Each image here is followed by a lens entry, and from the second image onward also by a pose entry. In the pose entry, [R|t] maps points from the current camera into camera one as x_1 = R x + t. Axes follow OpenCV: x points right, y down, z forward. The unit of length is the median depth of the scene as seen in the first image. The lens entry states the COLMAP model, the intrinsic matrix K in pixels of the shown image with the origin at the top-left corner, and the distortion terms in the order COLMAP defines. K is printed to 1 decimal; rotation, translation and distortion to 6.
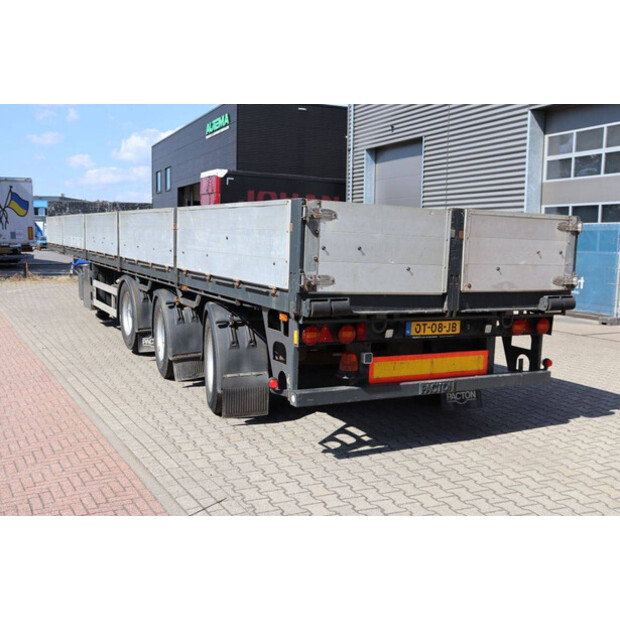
lens RADIAL K [[631.9, 0, 310.0], [0, 631.9, 310.0], [0, 0, 1]] dist [-0.151254, 0.306980]
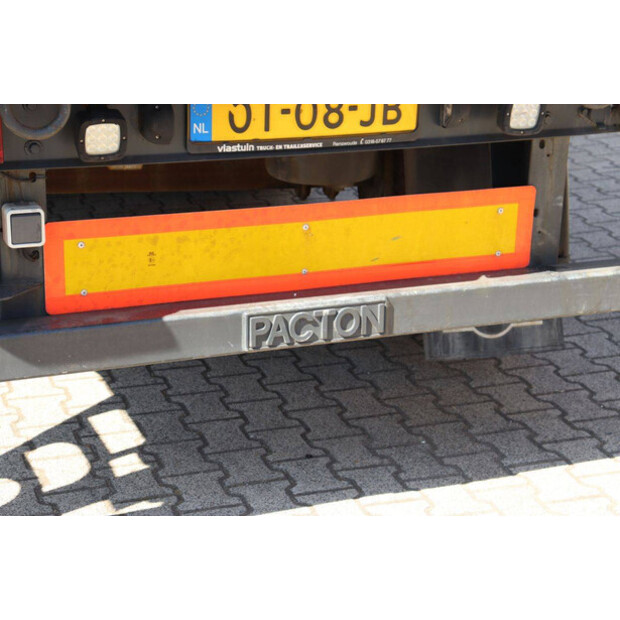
lens RADIAL K [[1441.0, 0, 310.0], [0, 1441.0, 310.0], [0, 0, 1]] dist [0.336262, 0.037138]
pose [[0.998377, 0.019572, -0.053490, 0.234396], [-0.007402, 0.975729, 0.218855, -0.026178], [0.056475, -0.218104, 0.974290, 0.363442]]
